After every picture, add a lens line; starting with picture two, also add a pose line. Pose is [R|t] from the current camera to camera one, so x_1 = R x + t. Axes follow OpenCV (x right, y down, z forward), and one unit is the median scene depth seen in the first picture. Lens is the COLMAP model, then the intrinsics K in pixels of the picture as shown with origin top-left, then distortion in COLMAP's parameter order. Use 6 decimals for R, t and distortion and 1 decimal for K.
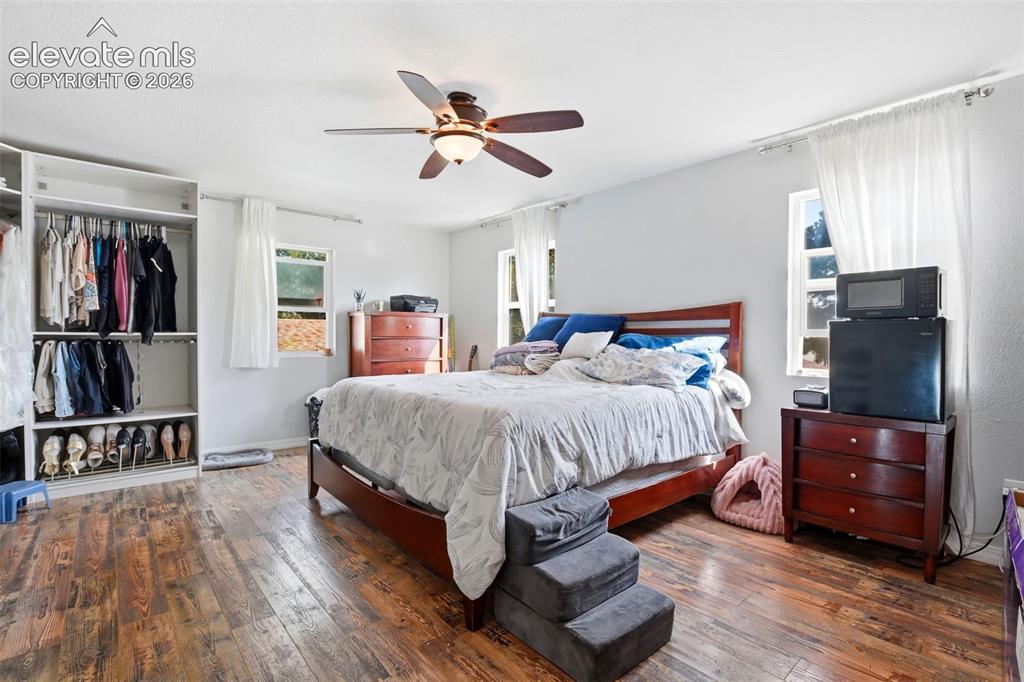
lens RADIAL K [[490.4, 0, 512.0], [0, 490.4, 341.0], [0, 0, 1]] dist [-0.021579, -0.000029]
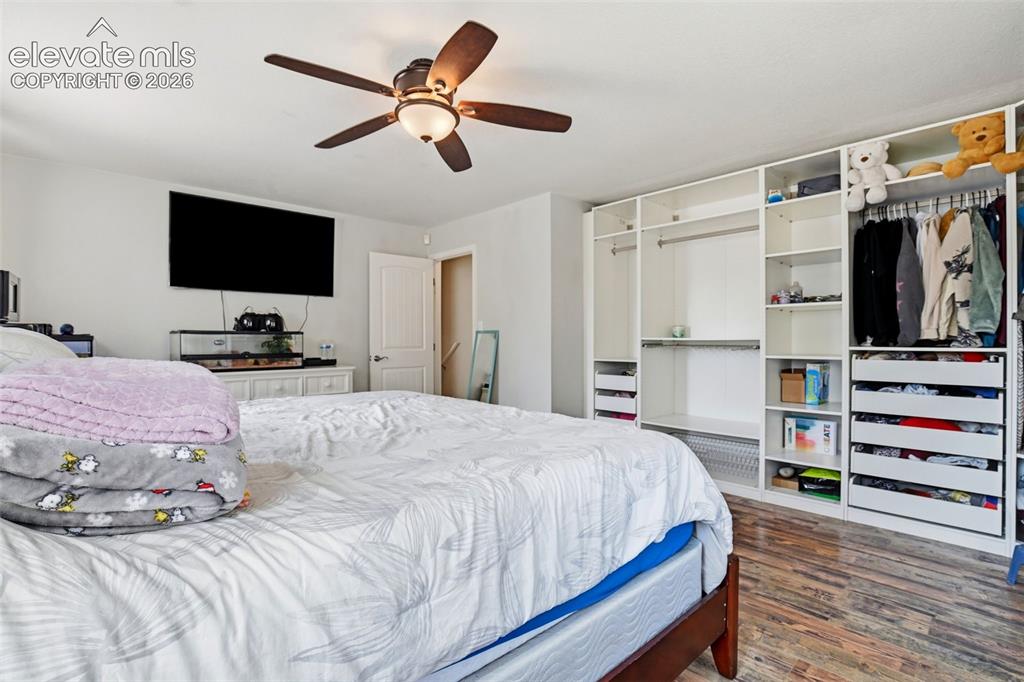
lens RADIAL K [[482.4, 0, 519.3], [0, 482.4, 332.9], [0, 0, 1]] dist [-0.030659, 0.009658]
pose [[-0.998663, 0.000643, -0.051683, -0.191322], [0.000691, 0.999999, -0.000905, -0.023745], [0.051683, -0.000940, -0.998663, 1.594732]]
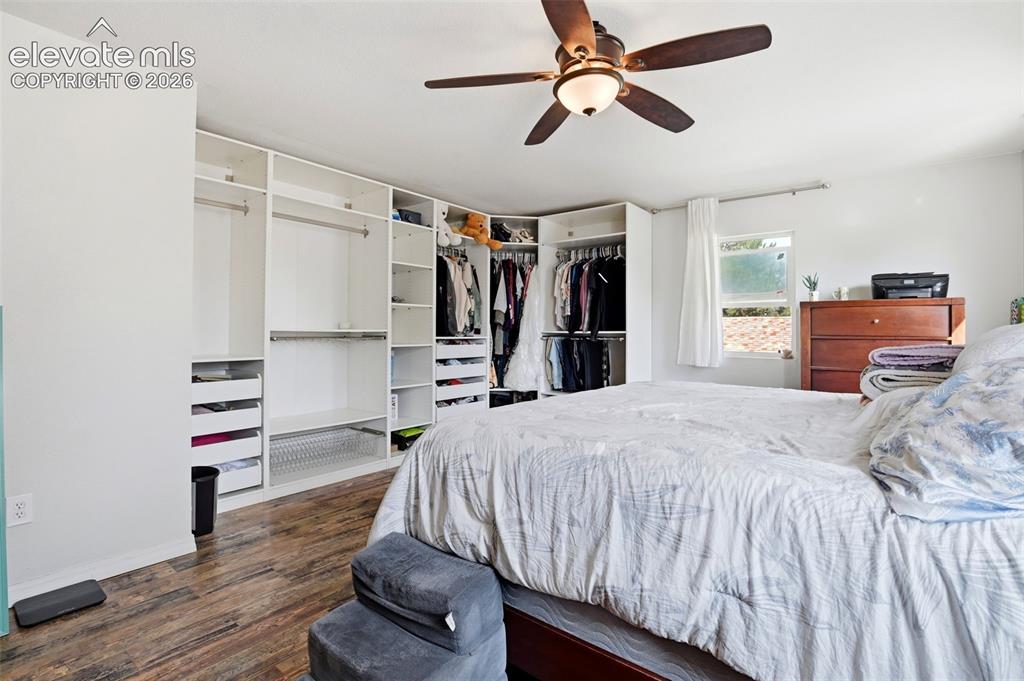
lens RADIAL K [[473.6, 0, 517.3], [0, 473.6, 332.0], [0, 0, 1]] dist [-0.021820, -0.000017]
pose [[0.197894, -0.003432, -0.980217, 0.517368], [-0.013507, 0.999889, -0.006227, -0.005019], [0.980130, 0.014472, 0.197825, 0.628300]]
